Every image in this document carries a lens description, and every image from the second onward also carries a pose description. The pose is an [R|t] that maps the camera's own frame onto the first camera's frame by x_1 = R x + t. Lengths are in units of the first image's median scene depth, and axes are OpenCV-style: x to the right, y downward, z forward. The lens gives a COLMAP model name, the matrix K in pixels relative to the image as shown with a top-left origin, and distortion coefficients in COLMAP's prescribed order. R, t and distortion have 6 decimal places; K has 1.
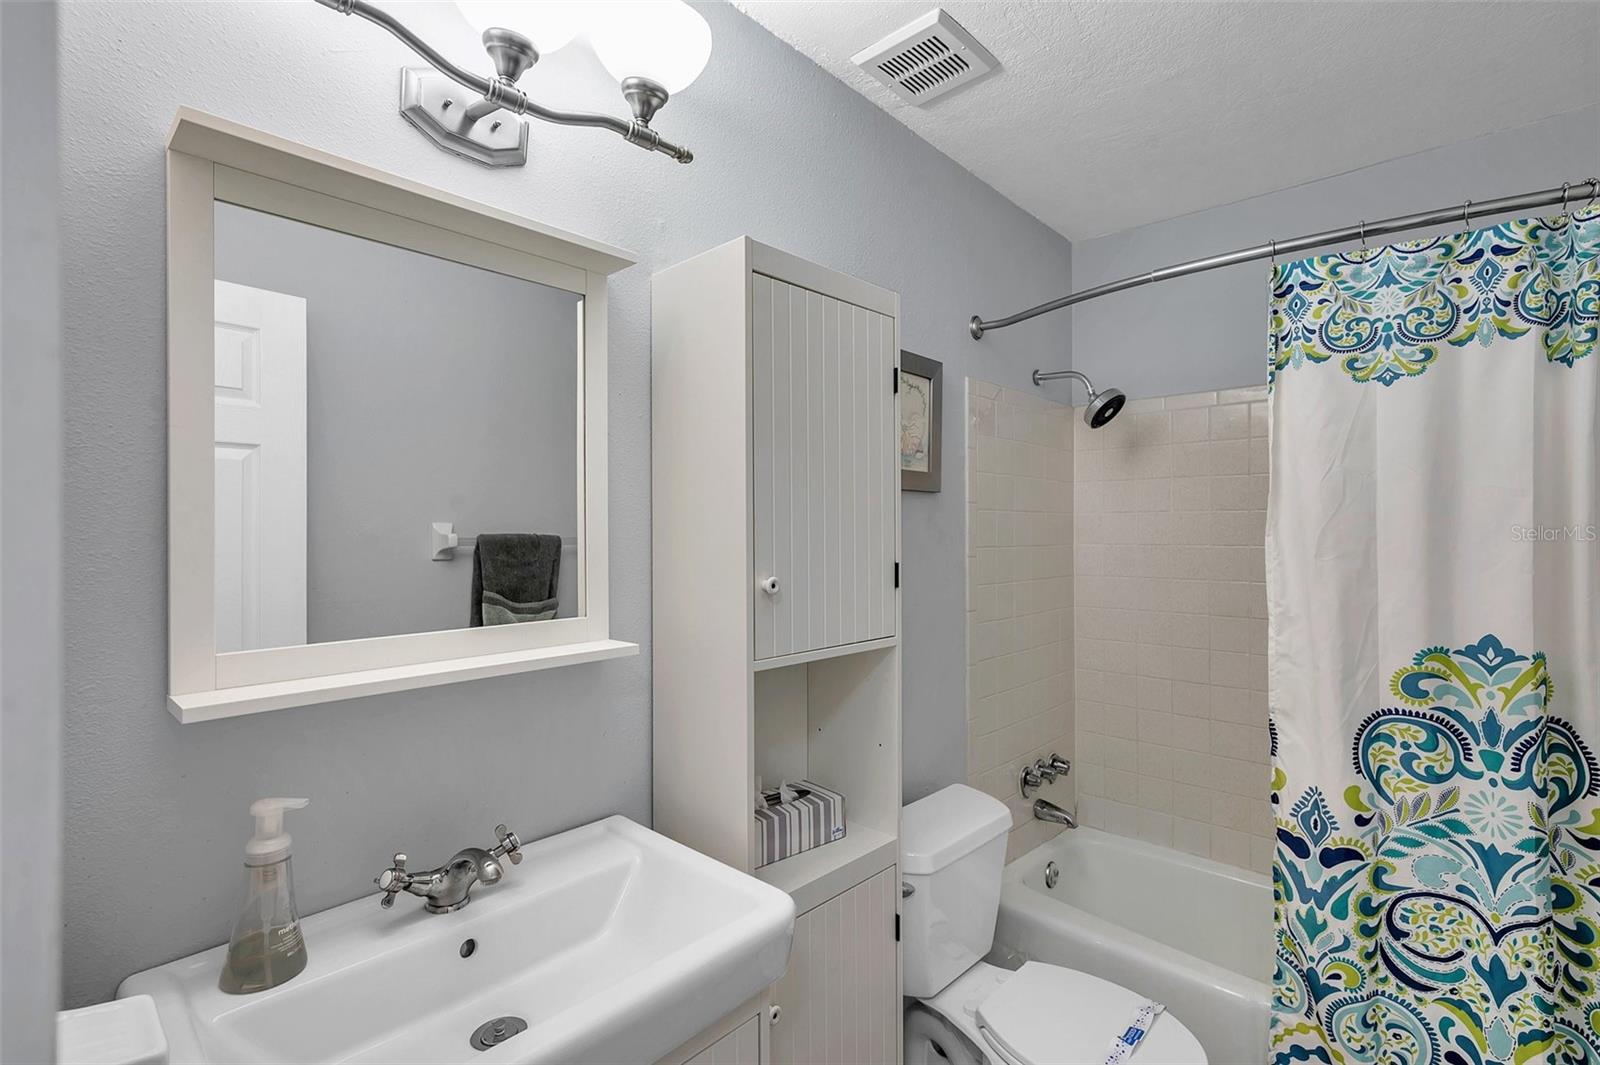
lens RADIAL K [[734.4, 0, 797.5], [0, 734.4, 529.5], [0, 0, 1]] dist [-0.000199, 0.000804]
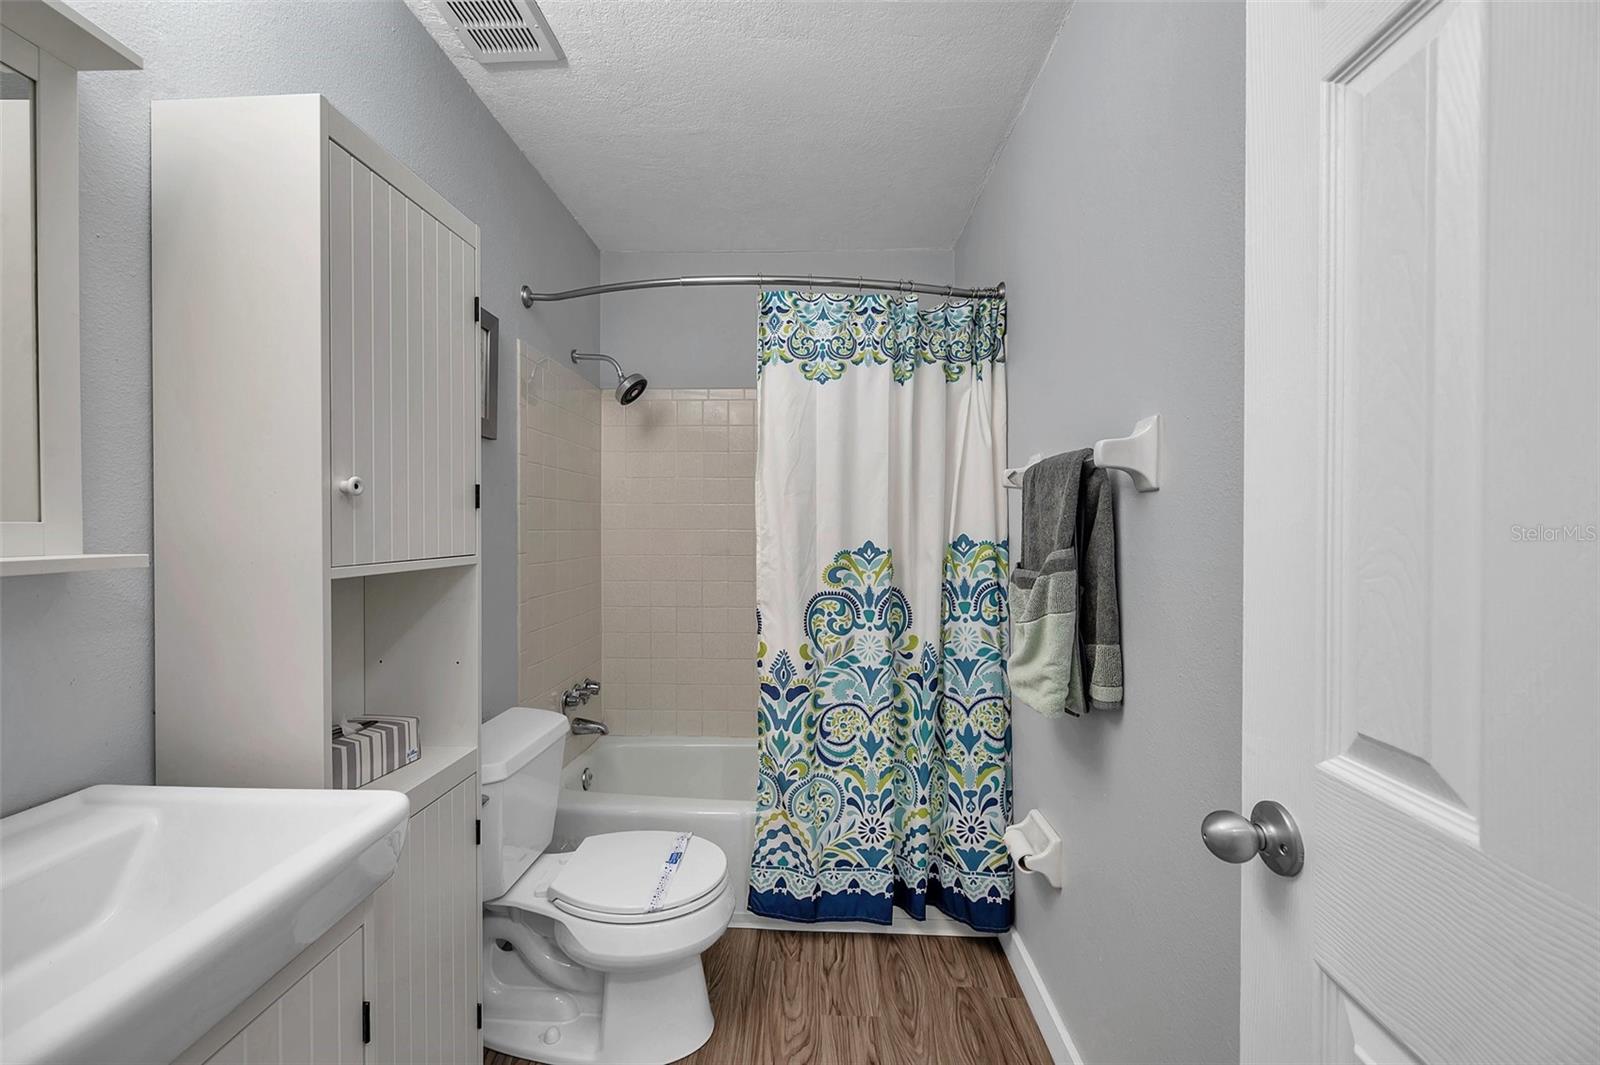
lens RADIAL K [[632.4, 0, 799.0], [0, 632.4, 528.2], [0, 0, 1]] dist [-0.001530, 0.000064]
pose [[0.754313, -0.000359, 0.656514, -0.112458], [-0.005883, 0.999956, 0.007306, 0.100114], [-0.656488, -0.009374, 0.754278, 0.021733]]
